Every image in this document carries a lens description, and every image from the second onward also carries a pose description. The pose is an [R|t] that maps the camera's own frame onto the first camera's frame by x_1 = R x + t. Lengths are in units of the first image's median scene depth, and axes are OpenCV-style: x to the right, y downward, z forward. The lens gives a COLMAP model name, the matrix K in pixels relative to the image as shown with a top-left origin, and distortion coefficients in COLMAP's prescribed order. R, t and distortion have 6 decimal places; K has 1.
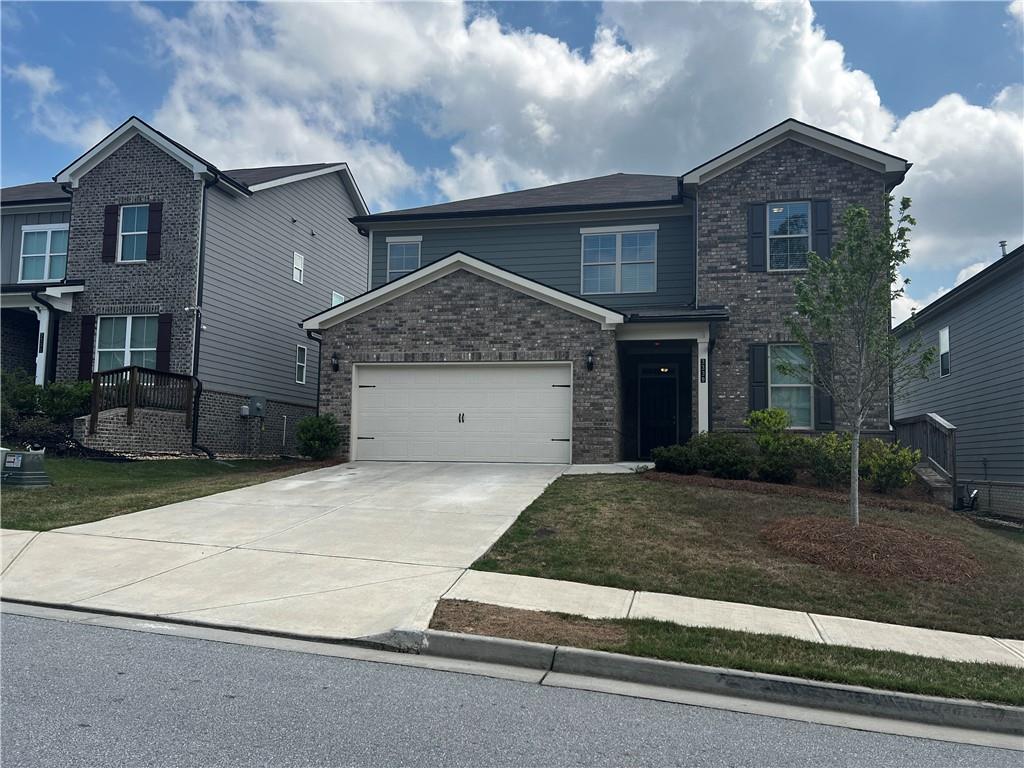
lens RADIAL K [[773.1, 0, 518.7], [0, 773.1, 374.3], [0, 0, 1]] dist [0.063137, -0.070436]
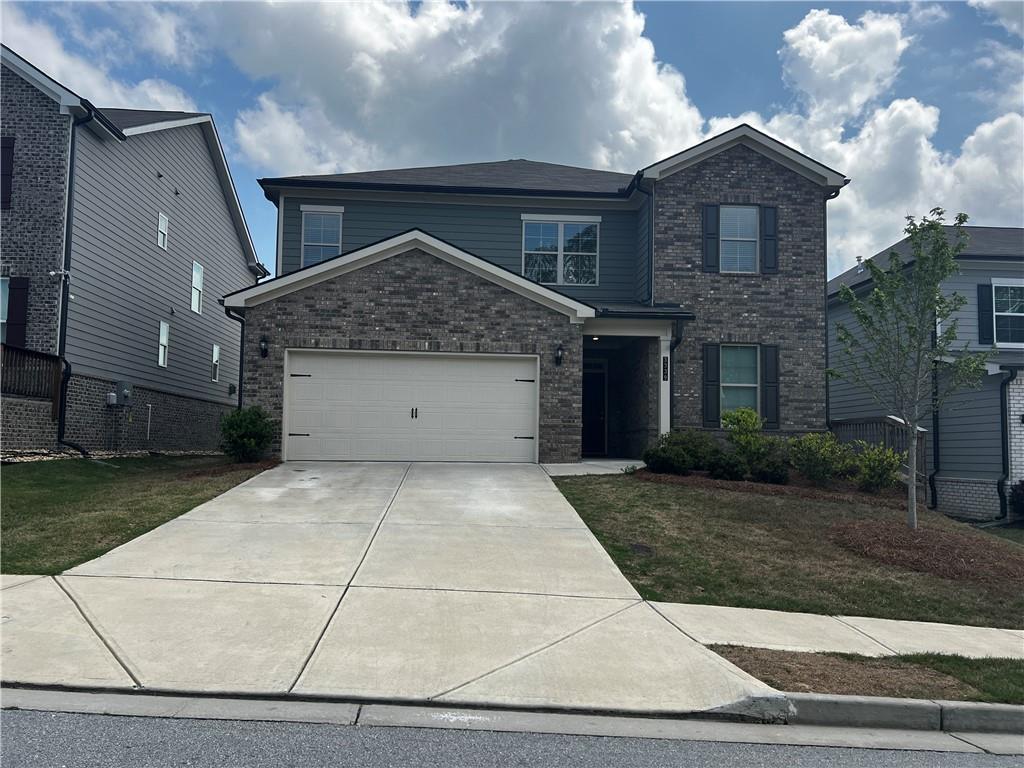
lens RADIAL K [[773.1, 0, 518.7], [0, 773.1, 374.3], [0, 0, 1]] dist [0.063137, -0.070436]
pose [[0.959930, 0.025054, 0.279118, -0.210034], [-0.029952, 0.999463, 0.013298, -0.004739], [-0.278635, -0.021126, 0.960165, 0.094452]]
